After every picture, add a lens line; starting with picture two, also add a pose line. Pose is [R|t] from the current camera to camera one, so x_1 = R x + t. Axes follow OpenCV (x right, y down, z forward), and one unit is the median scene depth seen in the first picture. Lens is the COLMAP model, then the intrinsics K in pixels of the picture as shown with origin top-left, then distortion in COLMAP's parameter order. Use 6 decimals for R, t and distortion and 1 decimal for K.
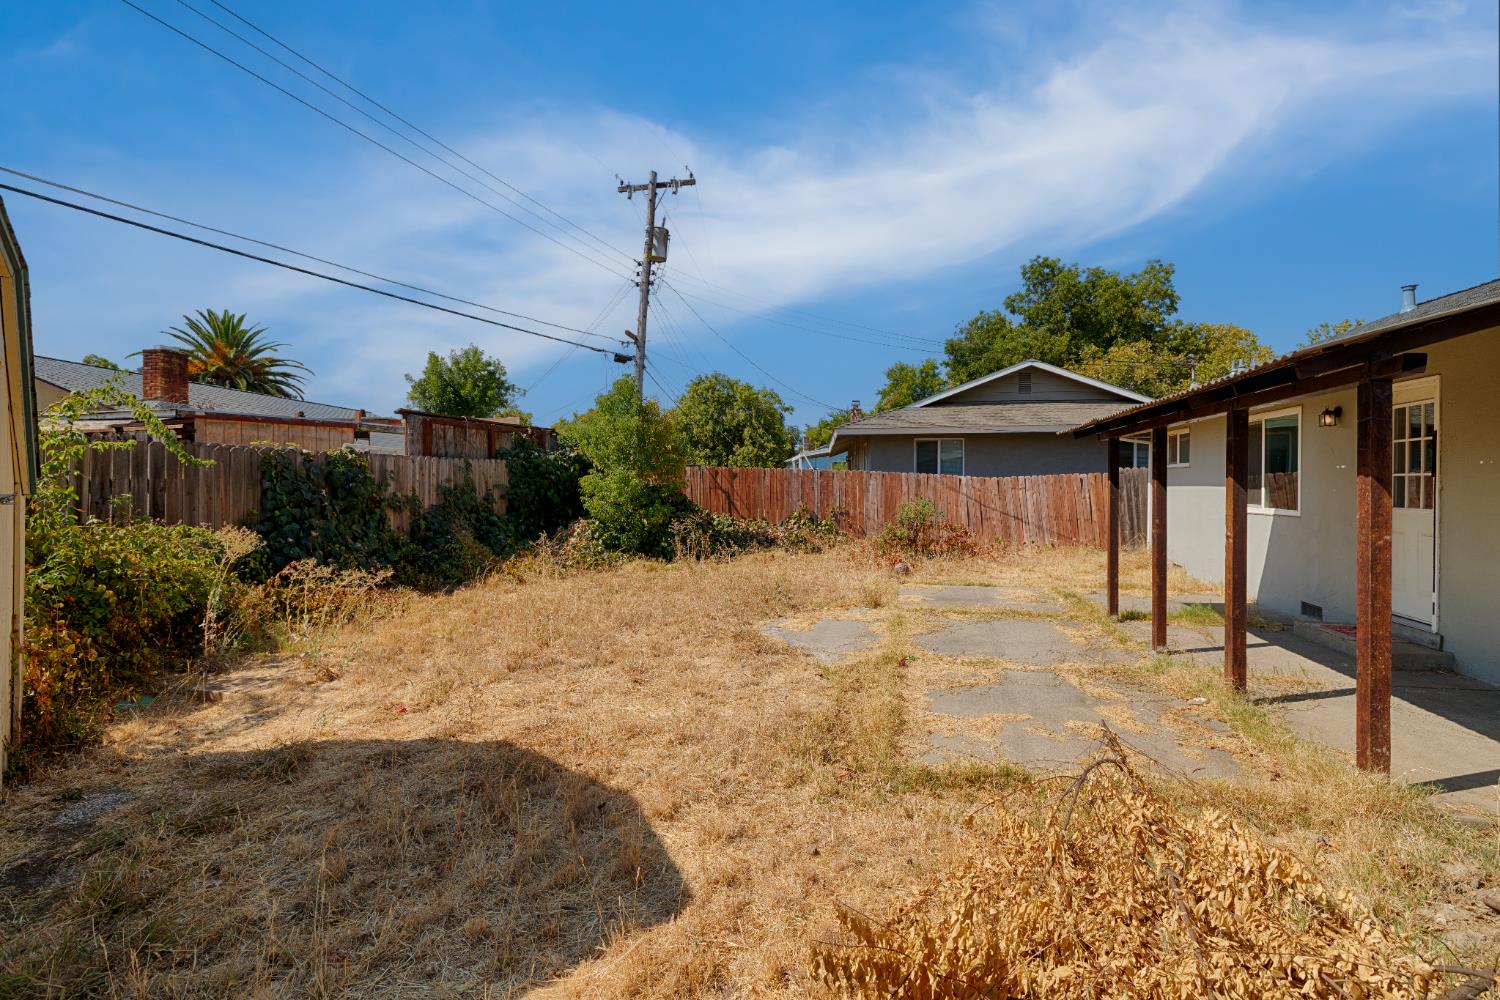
lens RADIAL K [[643.4, 0, 751.6], [0, 643.4, 491.5], [0, 0, 1]] dist [-0.002730, -0.000985]
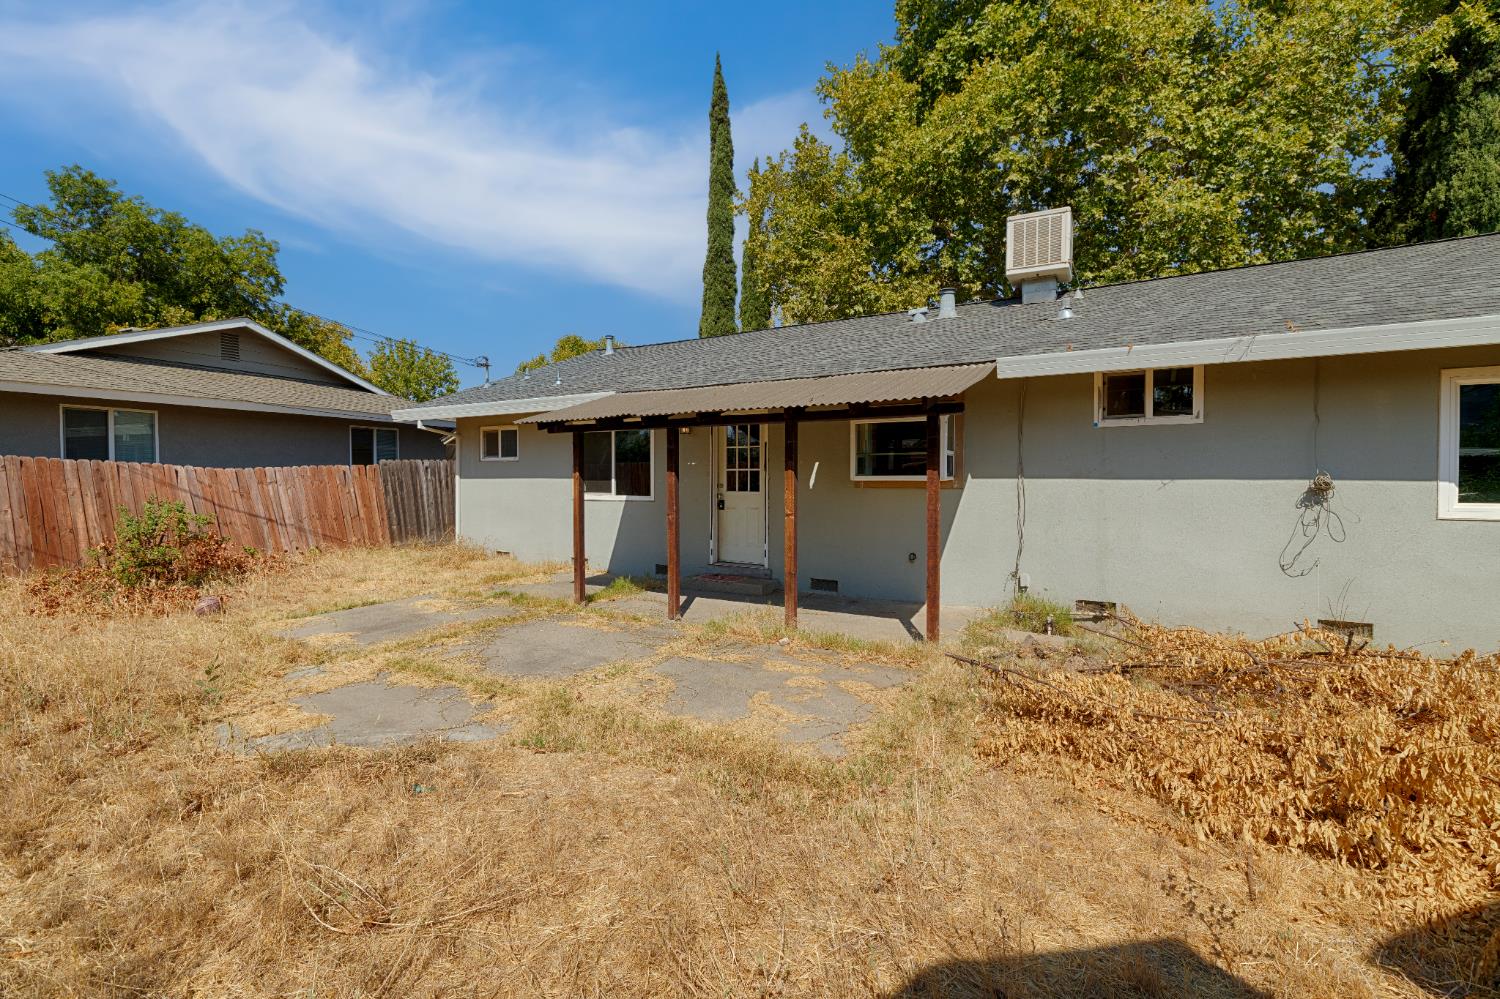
lens RADIAL K [[643.4, 0, 760.9], [0, 643.4, 490.0], [0, 0, 1]] dist [-0.002730, -0.000985]
pose [[0.279172, -0.020952, 0.960013, -0.167029], [0.013003, 0.999753, 0.018038, -0.001867], [-0.960153, 0.007447, 0.279375, 0.197859]]
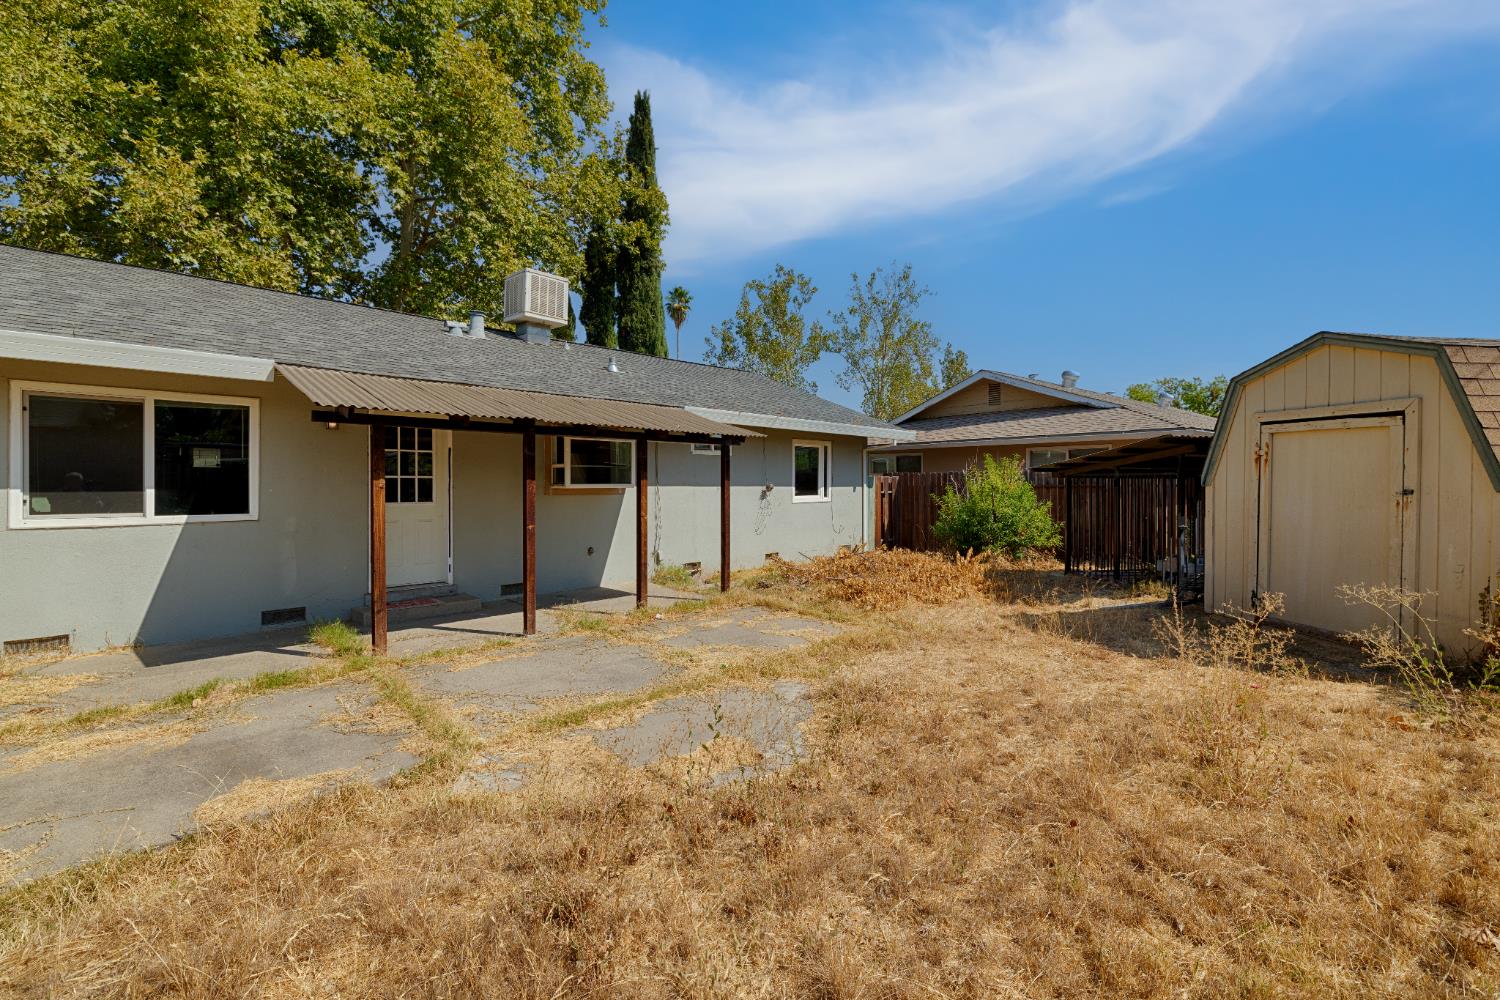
lens RADIAL K [[643.4, 0, 744.4], [0, 643.4, 493.5], [0, 0, 1]] dist [-0.002730, -0.000985]
pose [[-0.852817, -0.007713, 0.522152, -0.098818], [0.006509, 0.999656, 0.025398, -0.008070], [-0.522169, 0.025058, -0.852474, 0.668671]]
